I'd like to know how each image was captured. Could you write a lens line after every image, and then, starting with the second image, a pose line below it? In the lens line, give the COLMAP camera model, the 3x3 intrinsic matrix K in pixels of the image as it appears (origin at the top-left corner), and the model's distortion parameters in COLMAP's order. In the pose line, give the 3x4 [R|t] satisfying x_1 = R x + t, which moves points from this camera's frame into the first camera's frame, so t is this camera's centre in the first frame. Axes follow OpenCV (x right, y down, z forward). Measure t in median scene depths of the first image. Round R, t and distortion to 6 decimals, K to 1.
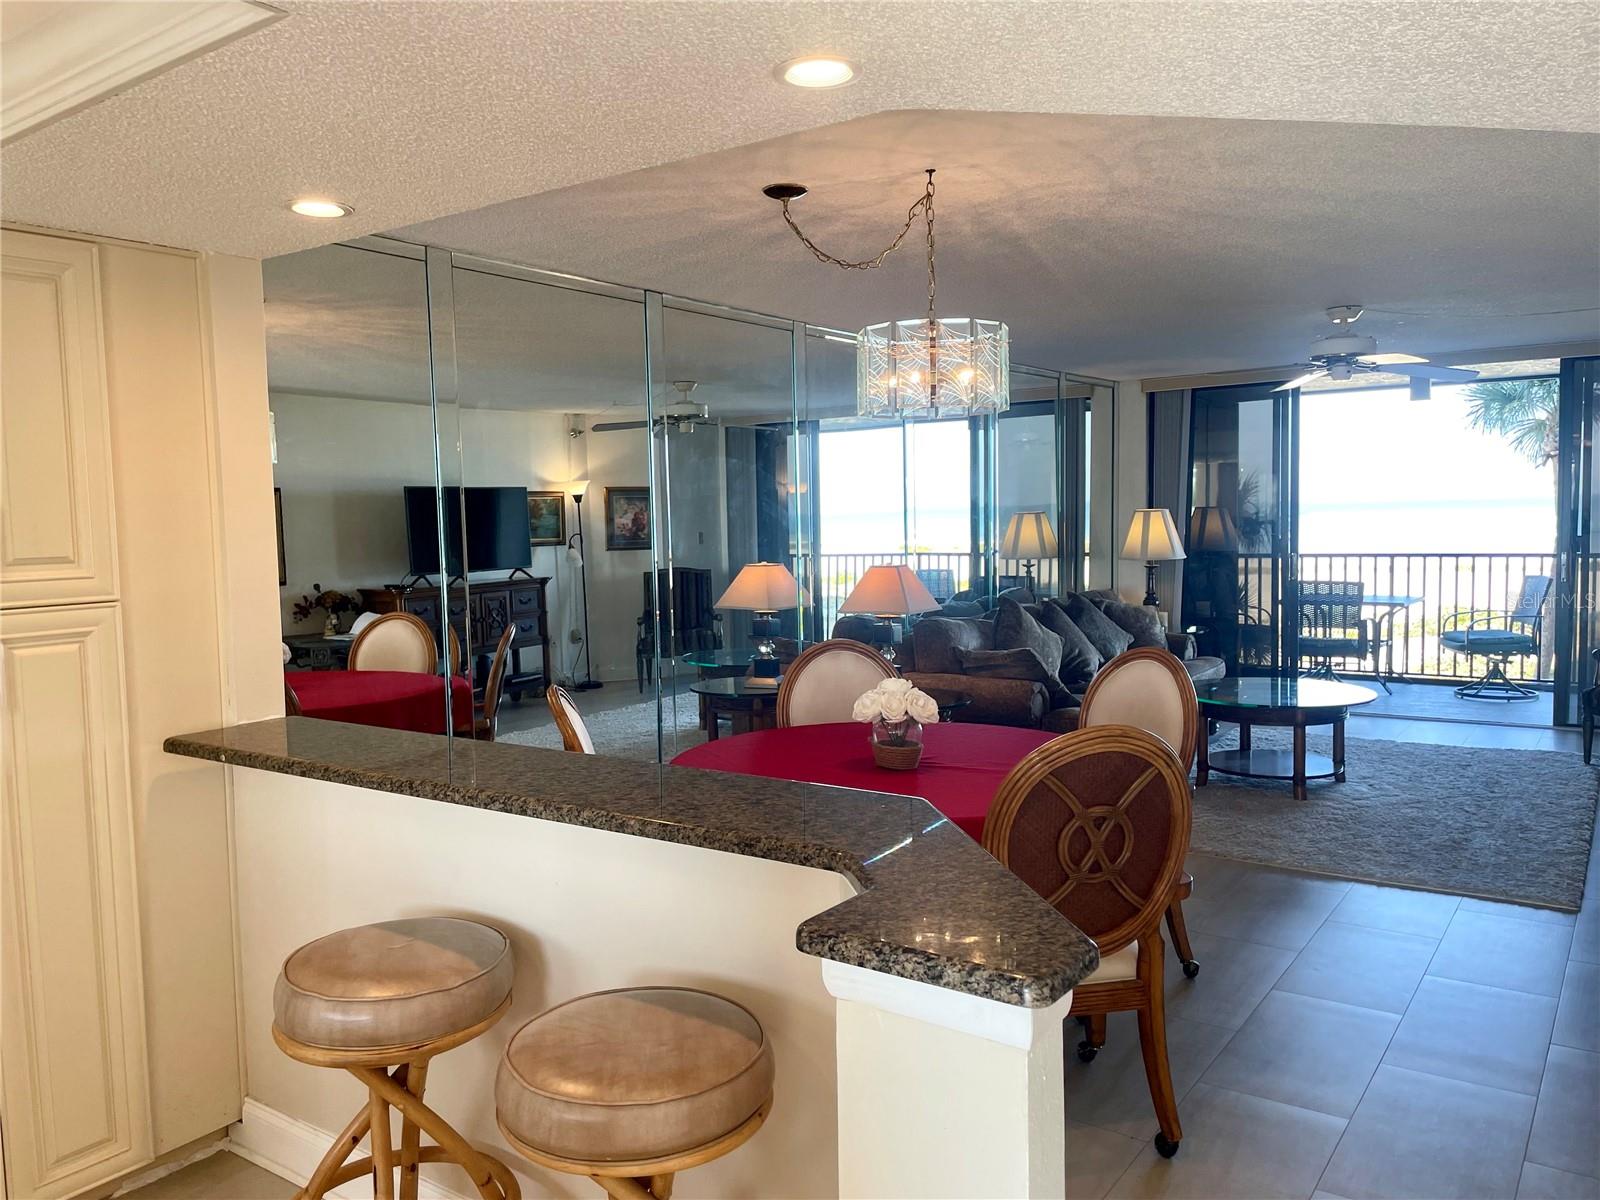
lens RADIAL K [[1201.1, 0, 784.7], [0, 1201.1, 600.6], [0, 0, 1]] dist [0.085218, -0.111117]
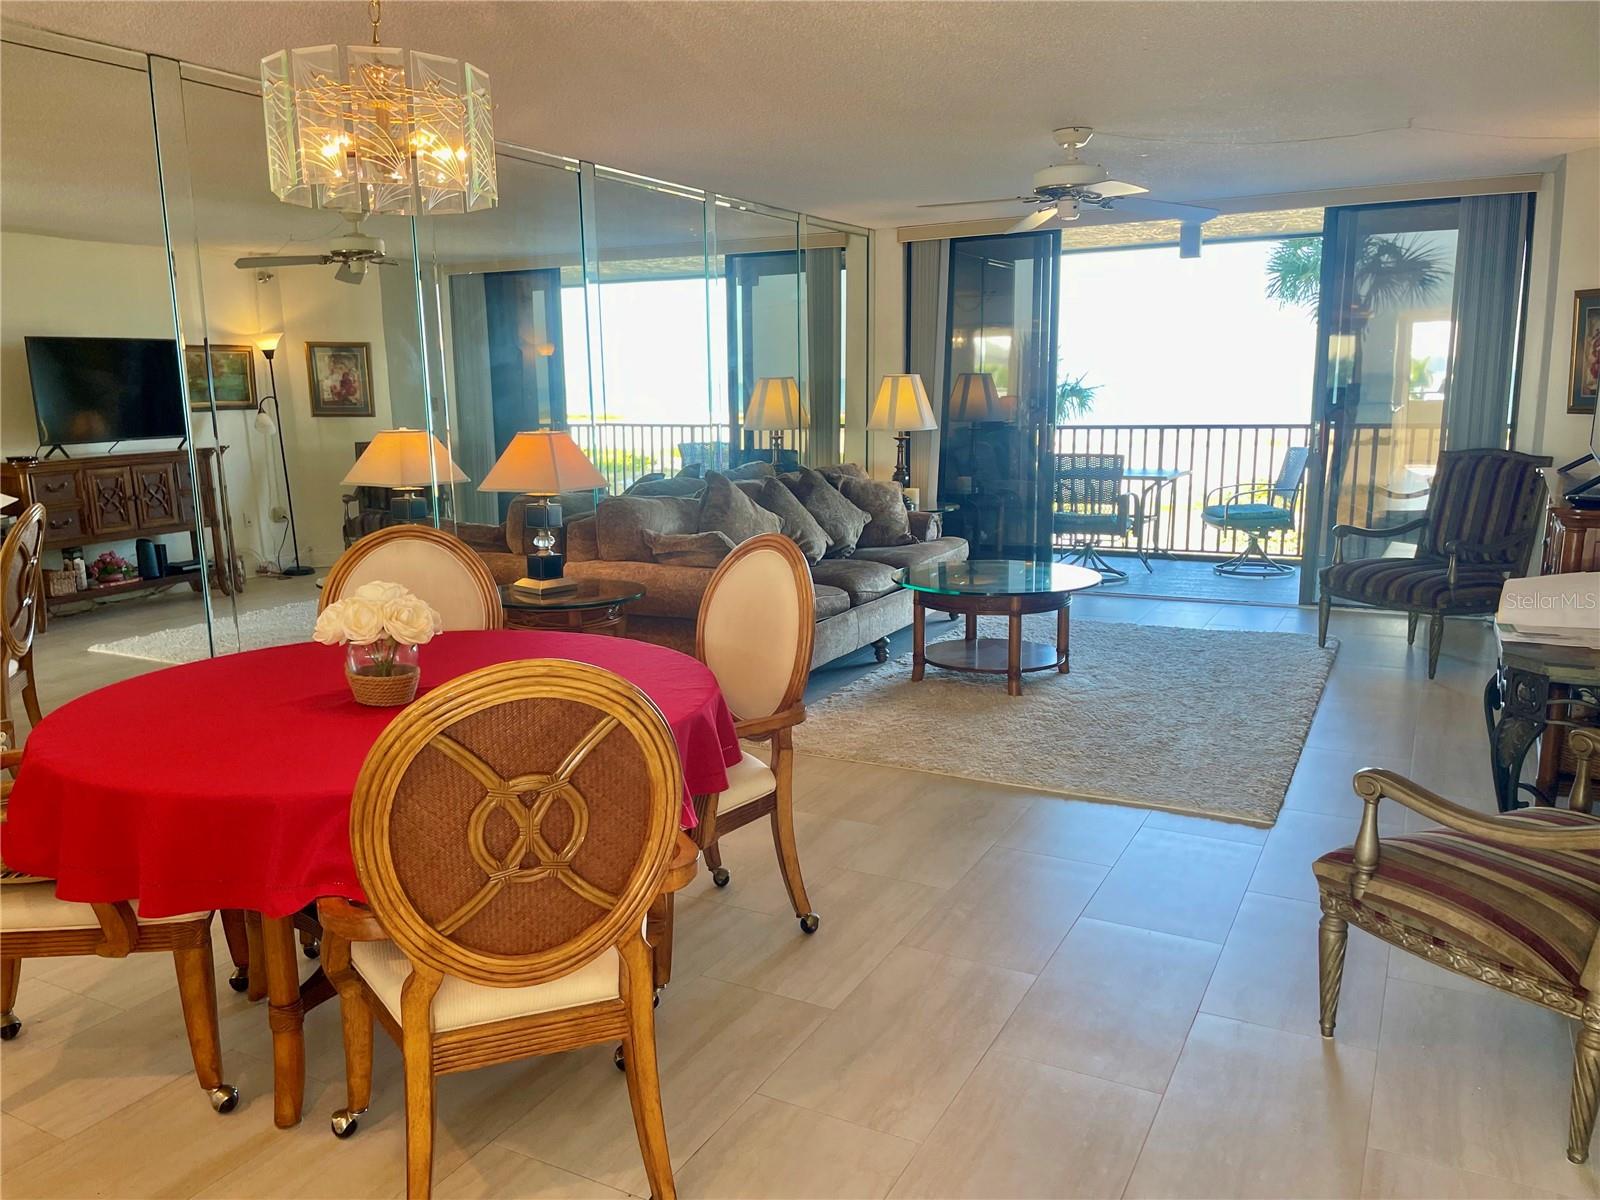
lens RADIAL K [[1201.1, 0, 785.0], [0, 1201.1, 609.3], [0, 0, 1]] dist [0.085218, -0.111117]
pose [[0.992075, -0.015580, 0.124675, 0.100744], [0.001804, 0.993947, 0.109848, 0.000452], [-0.125632, -0.108753, 0.986098, 0.099892]]
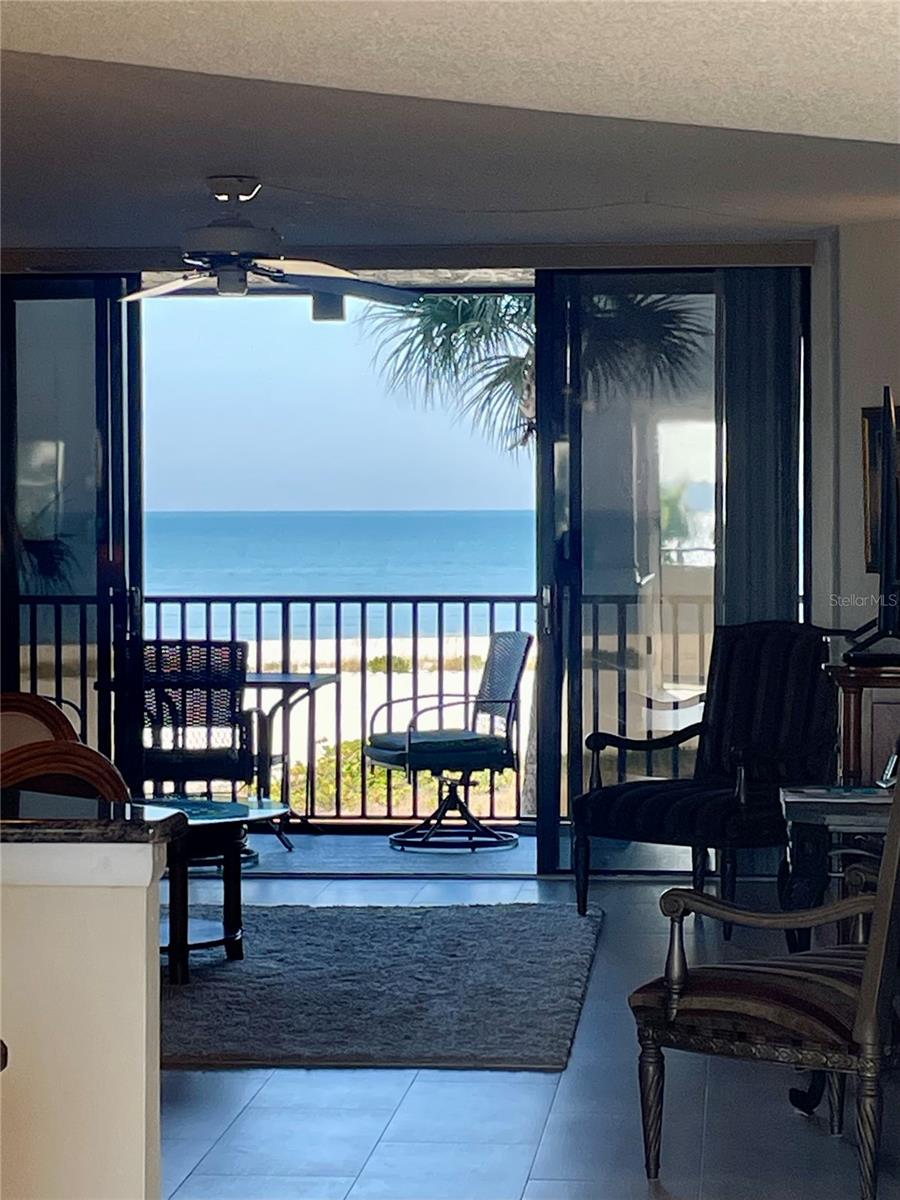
lens RADIAL K [[3148.5, 0, 454.0], [0, 3148.5, 598.7], [0, 0, 1]] dist [0.169256, 0.000000]
pose [[0.862578, 0.006127, 0.505887, -0.175733], [0.019739, 0.998758, -0.045753, 0.034053], [-0.505539, 0.049452, 0.861386, -0.295877]]
